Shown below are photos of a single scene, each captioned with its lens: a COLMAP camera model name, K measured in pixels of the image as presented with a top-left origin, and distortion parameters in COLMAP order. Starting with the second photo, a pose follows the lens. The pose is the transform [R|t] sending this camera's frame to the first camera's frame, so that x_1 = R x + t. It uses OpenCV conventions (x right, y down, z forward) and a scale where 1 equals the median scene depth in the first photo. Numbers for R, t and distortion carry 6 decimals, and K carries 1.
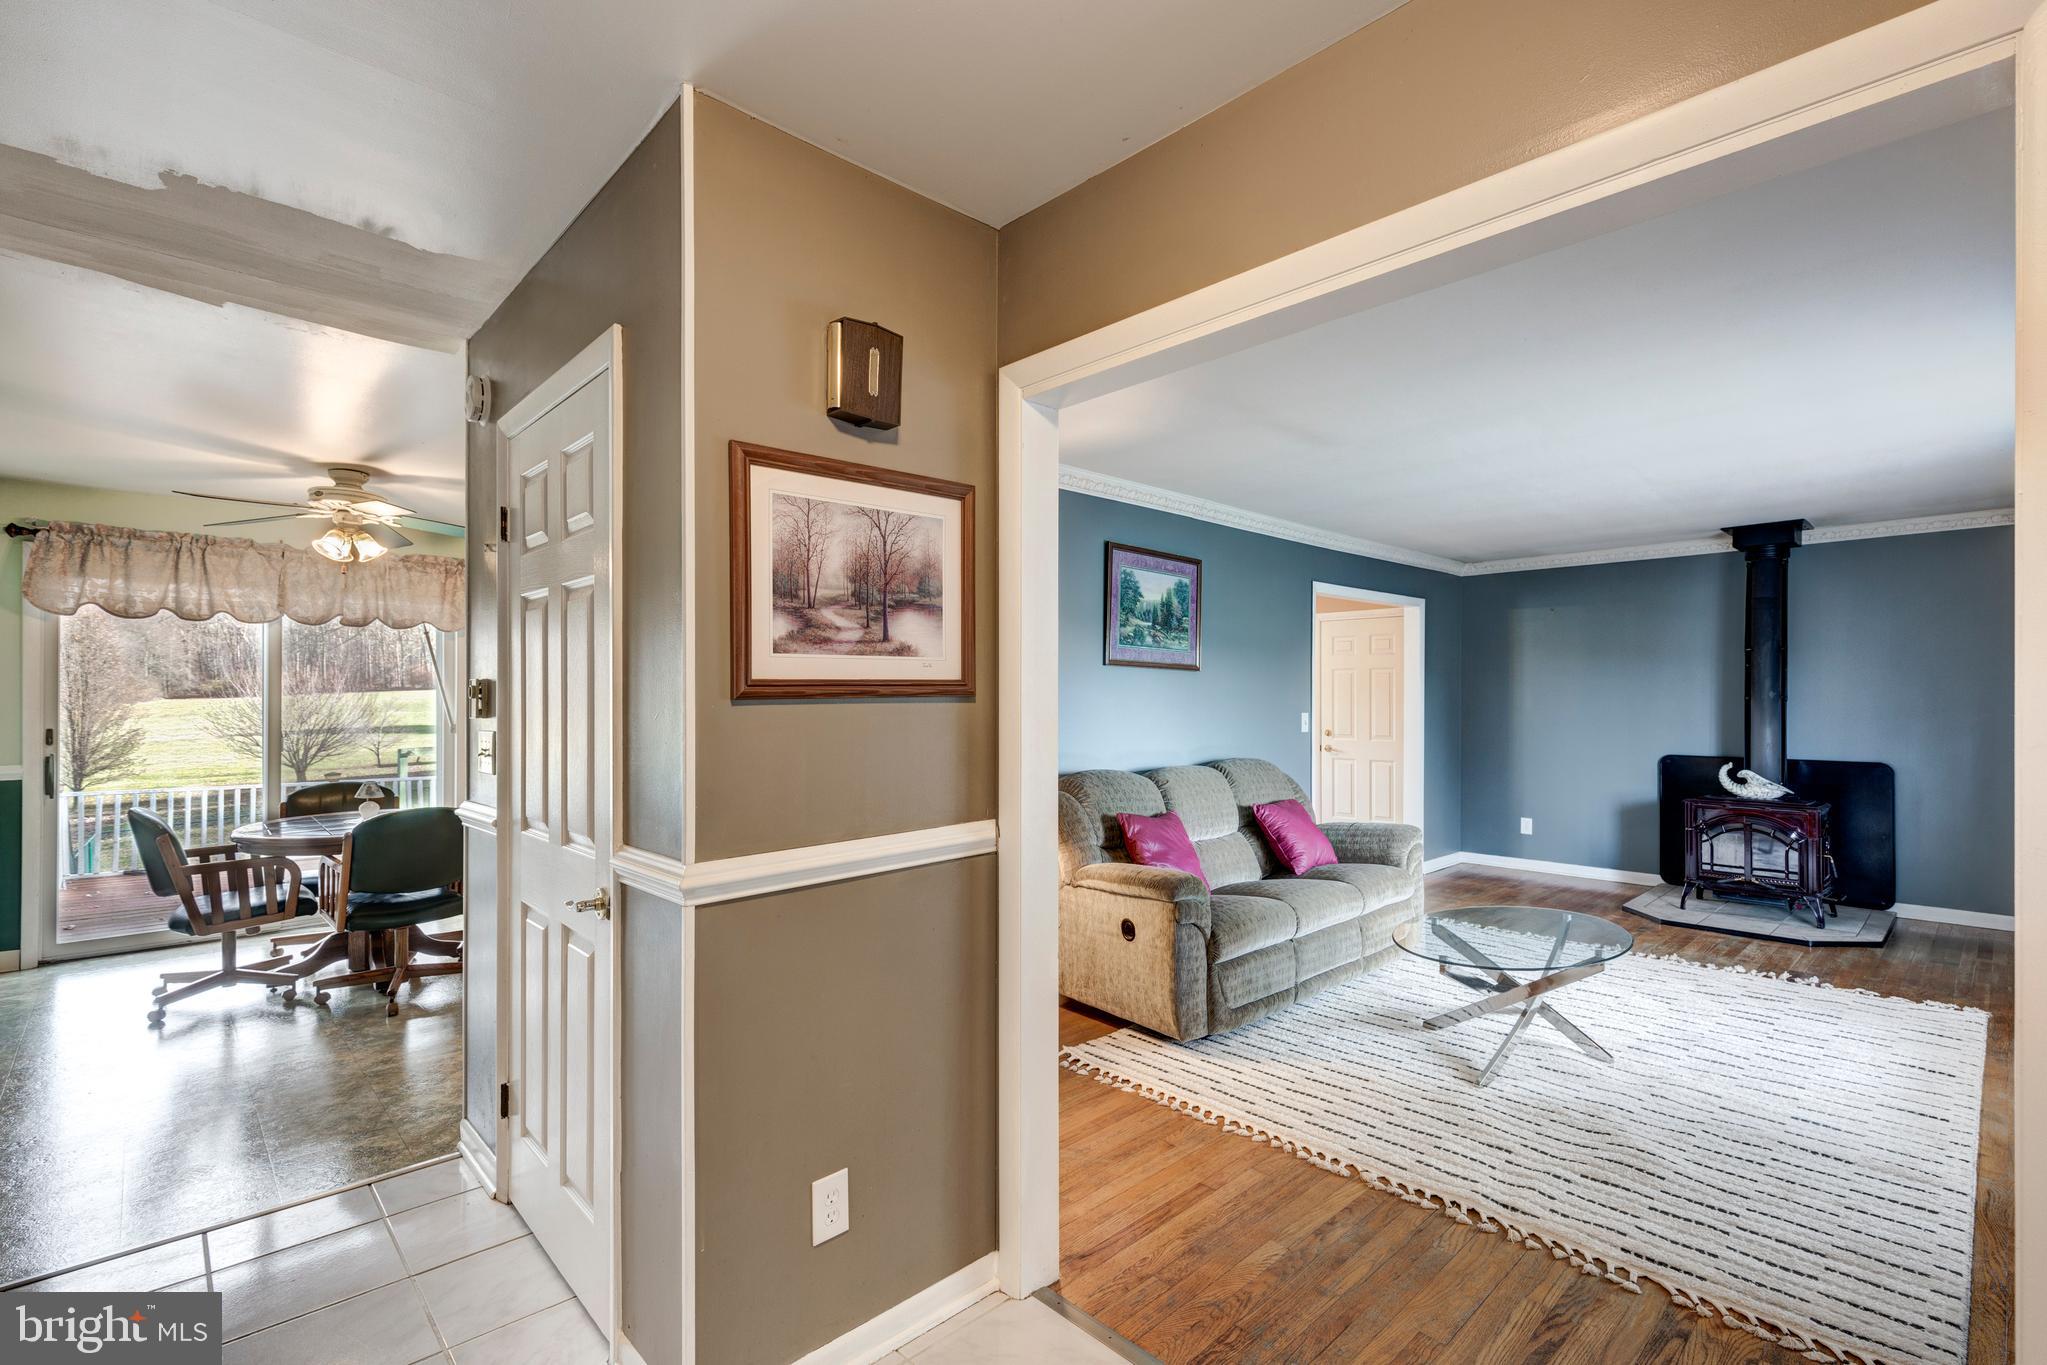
lens RADIAL K [[945.1, 0, 1027.2], [0, 945.1, 684.6], [0, 0, 1]] dist [0.007997, -0.003644]
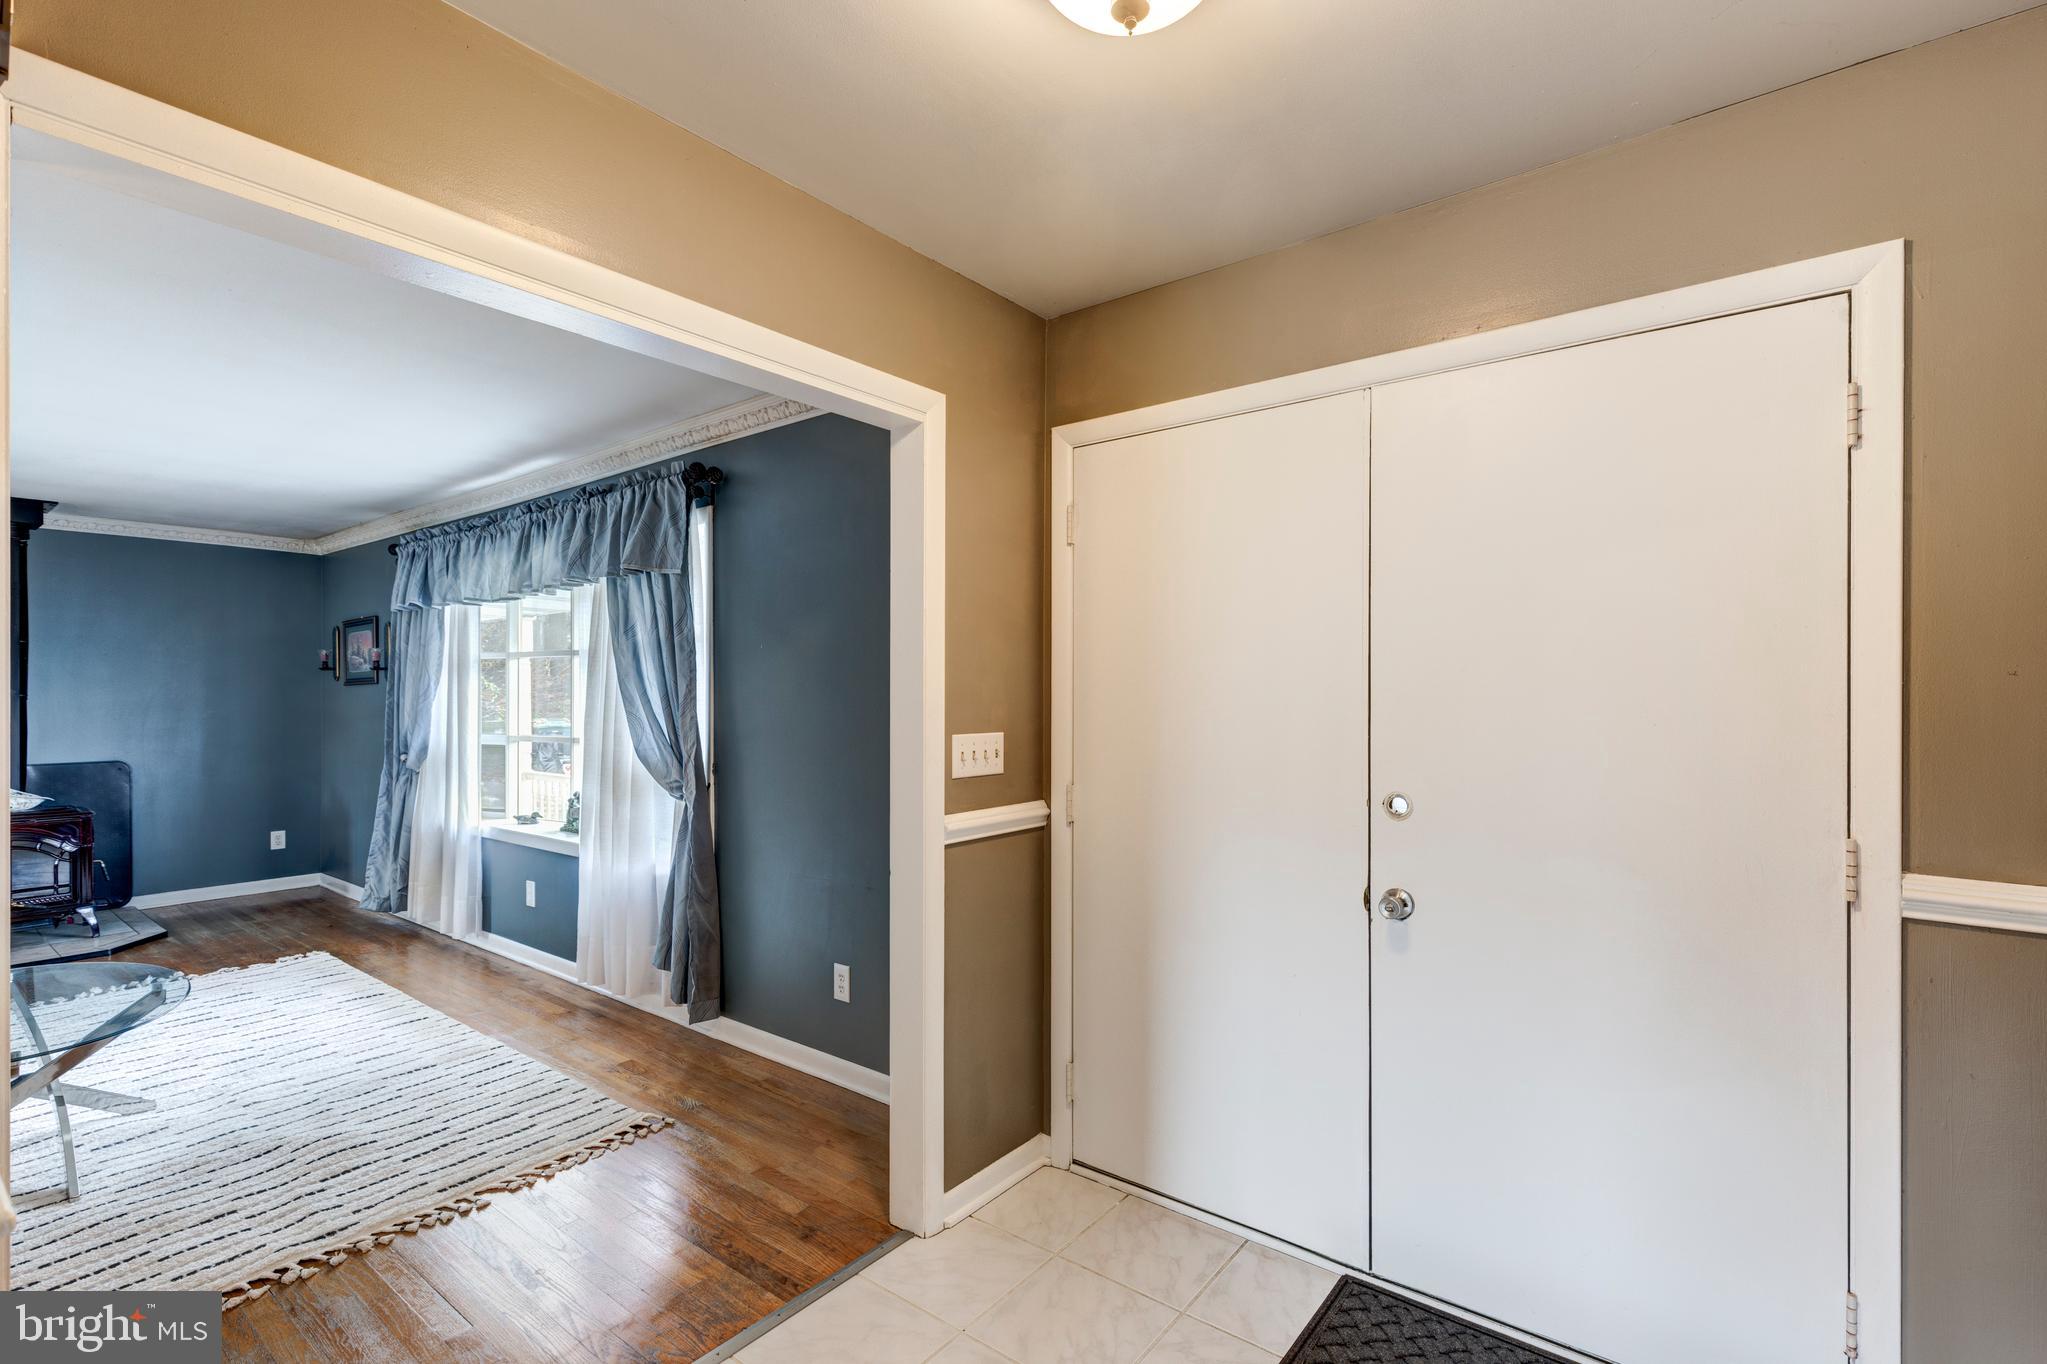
lens RADIAL K [[945.1, 0, 1014.1], [0, 945.1, 688.5], [0, 0, 1]] dist [0.007997, -0.003644]
pose [[-0.151502, -0.000873, 0.988456, -0.290070], [-0.011858, 0.999929, -0.000934, -0.007072], [-0.988386, -0.011862, -0.151502, 0.241078]]
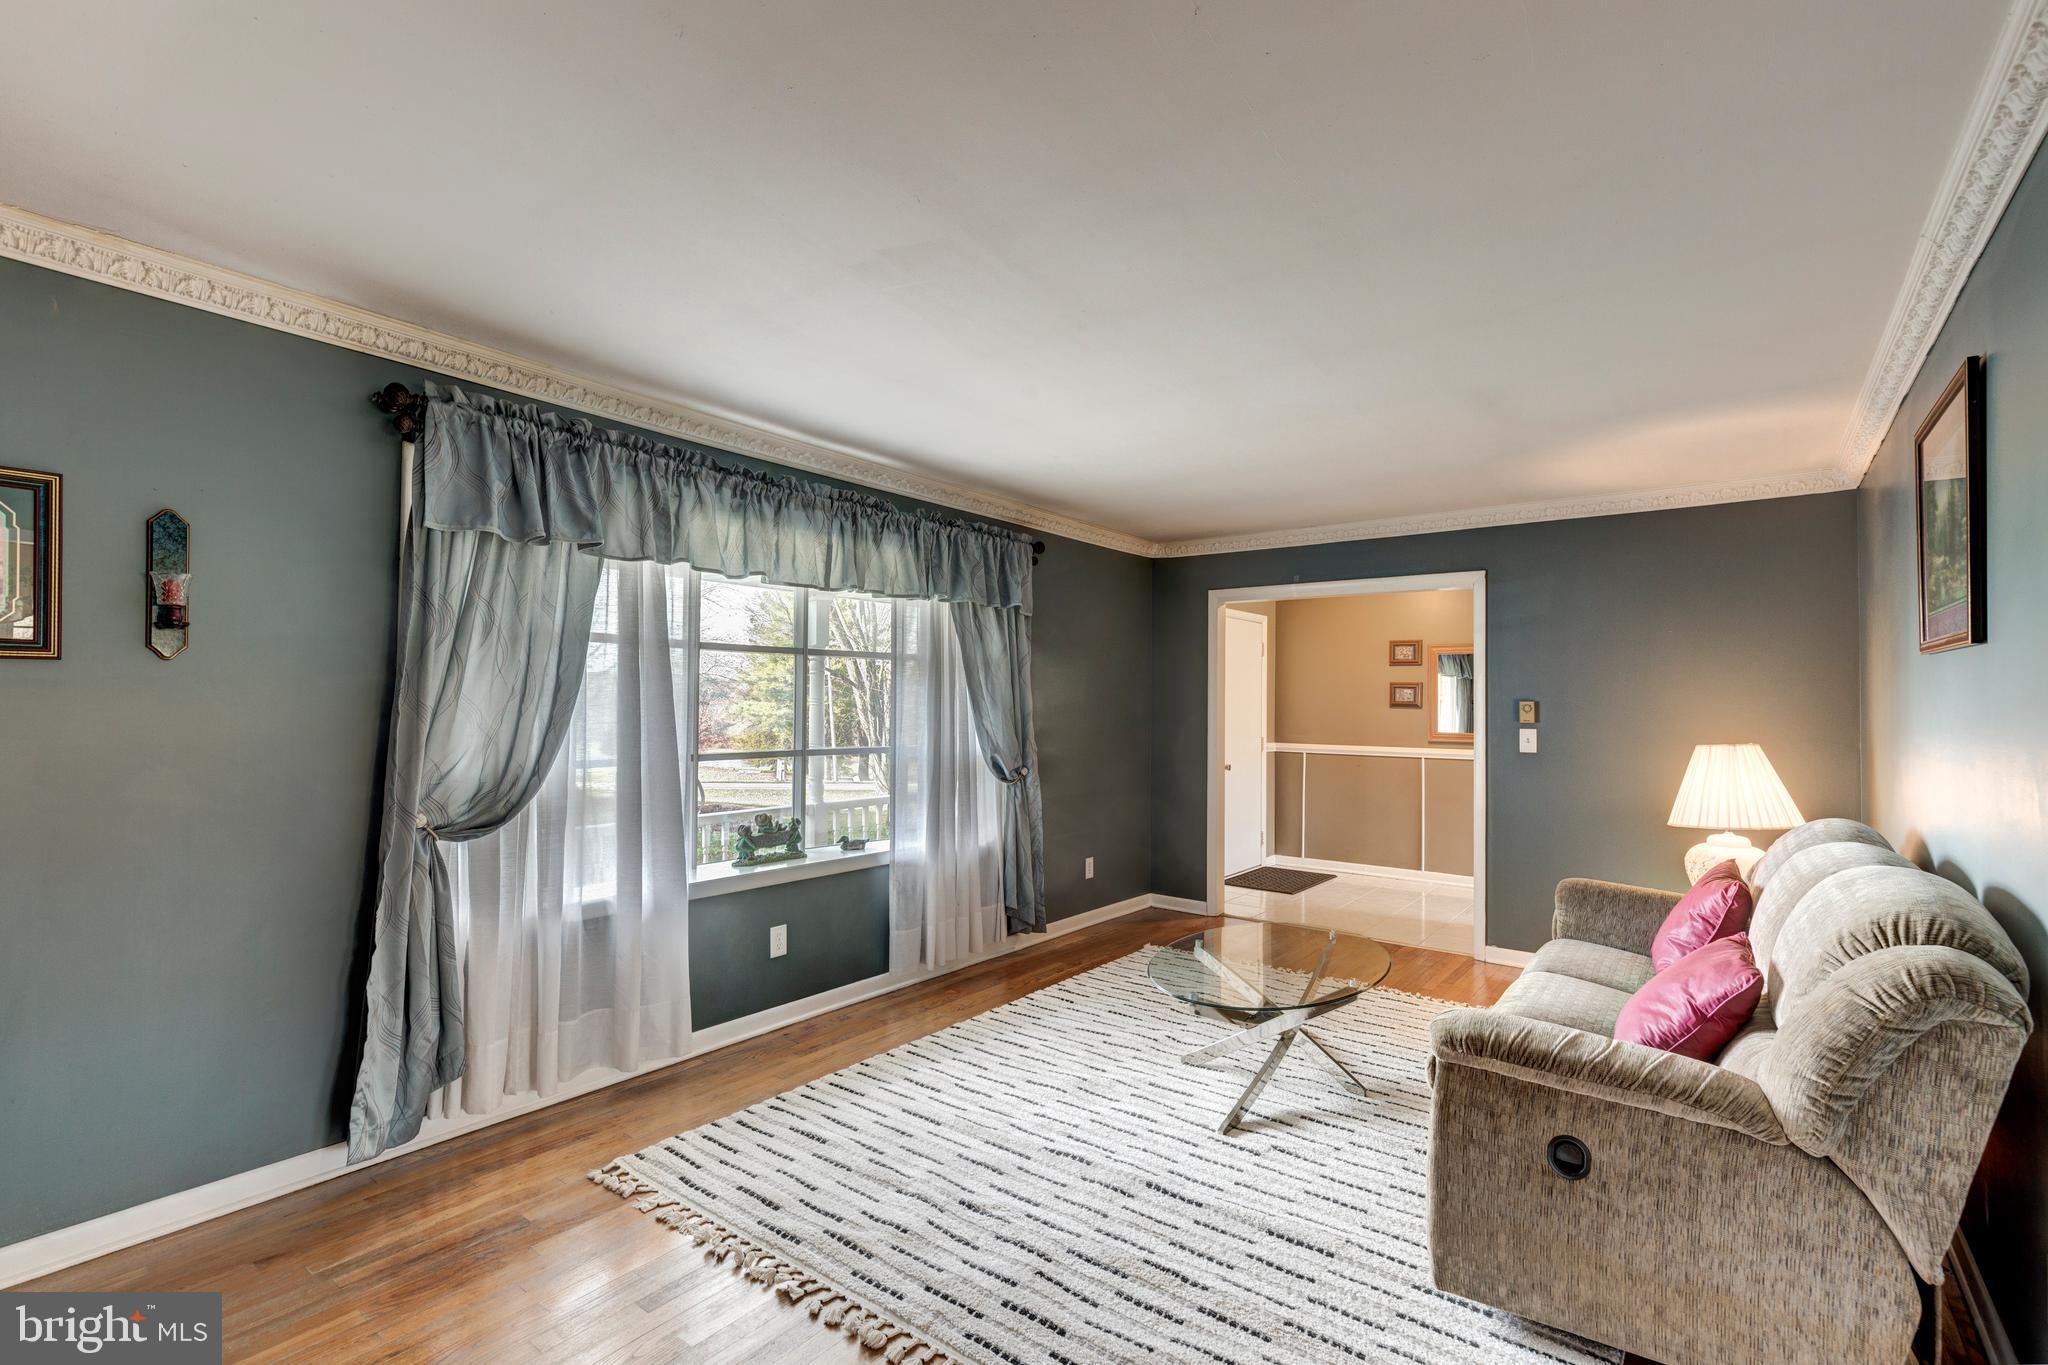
lens RADIAL K [[945.6, 0, 1029.4], [0, 945.6, 688.2], [0, 0, 1]] dist [0.007997, -0.003644]
pose [[-0.984401, -0.011284, -0.175577, 0.688960], [-0.005023, 0.999337, -0.036062, 0.022336], [0.175868, -0.034617, -0.983805, 1.426516]]
